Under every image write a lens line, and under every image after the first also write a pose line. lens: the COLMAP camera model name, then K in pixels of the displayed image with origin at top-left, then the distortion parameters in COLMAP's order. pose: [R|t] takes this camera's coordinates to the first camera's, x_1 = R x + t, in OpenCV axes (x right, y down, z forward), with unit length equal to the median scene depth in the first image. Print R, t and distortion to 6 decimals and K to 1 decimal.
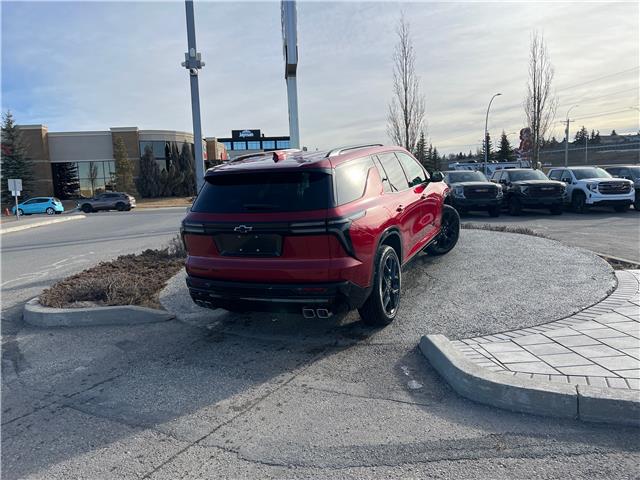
lens RADIAL K [[484.1, 0, 316.3], [0, 484.1, 242.1], [0, 0, 1]] dist [0.026691, -0.007606]
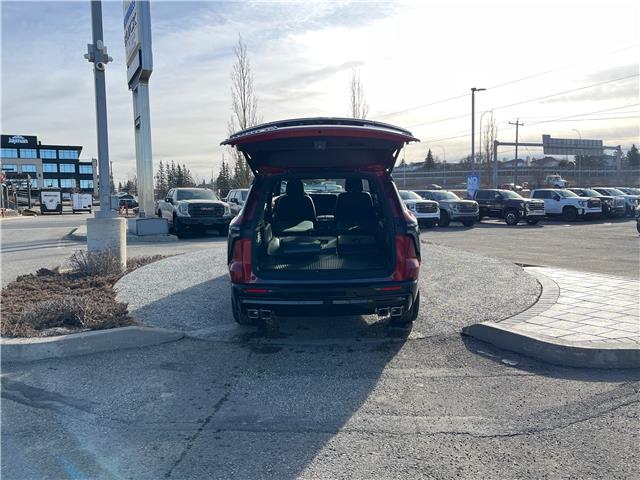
lens RADIAL K [[484.5, 0, 322.7], [0, 484.5, 235.3], [0, 0, 1]] dist [0.024717, -0.000993]
pose [[0.909270, -0.007149, 0.416145, -0.253551], [0.029036, 0.998506, -0.046289, 0.011201], [-0.415193, 0.054172, 0.908119, 0.038954]]
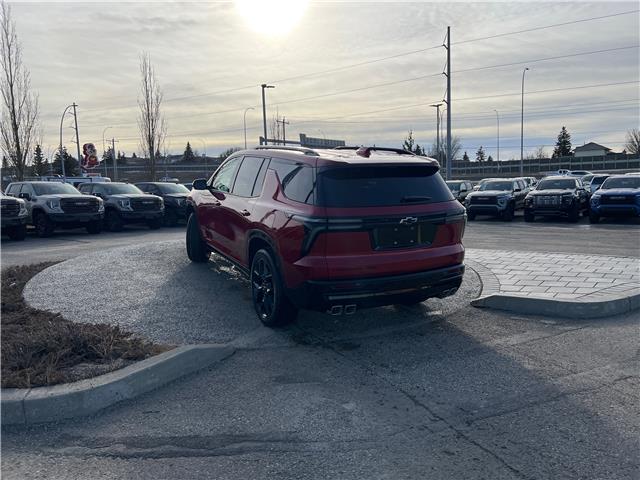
lens RADIAL K [[477.8, 0, 322.4], [0, 477.8, 259.2], [0, 0, 1]] dist [0.082016, -0.125036]
pose [[0.603726, -0.093916, 0.791641, -0.470386], [0.094569, 0.994462, 0.045857, -0.004872], [-0.791563, 0.047179, 0.609264, 0.240436]]
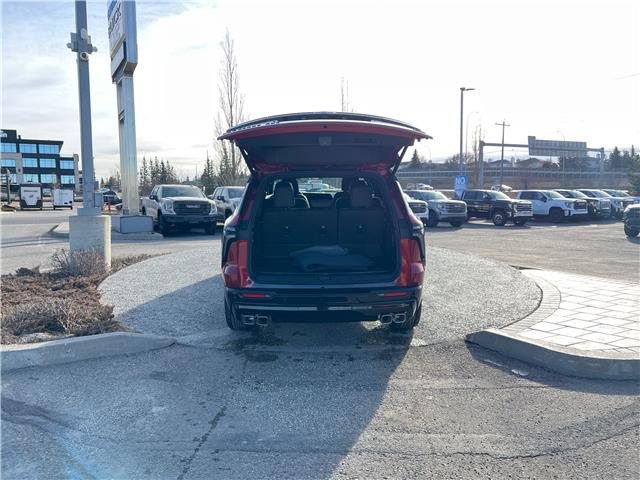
lens RADIAL K [[485.9, 0, 320.0], [0, 485.9, 240.0], [0, 0, 1]] dist [0.021949, -0.006652]
pose [[0.898185, -0.004507, 0.439595, -0.256460], [0.021325, 0.999217, -0.033326, 0.006625], [-0.439100, 0.039307, 0.897578, 0.067517]]
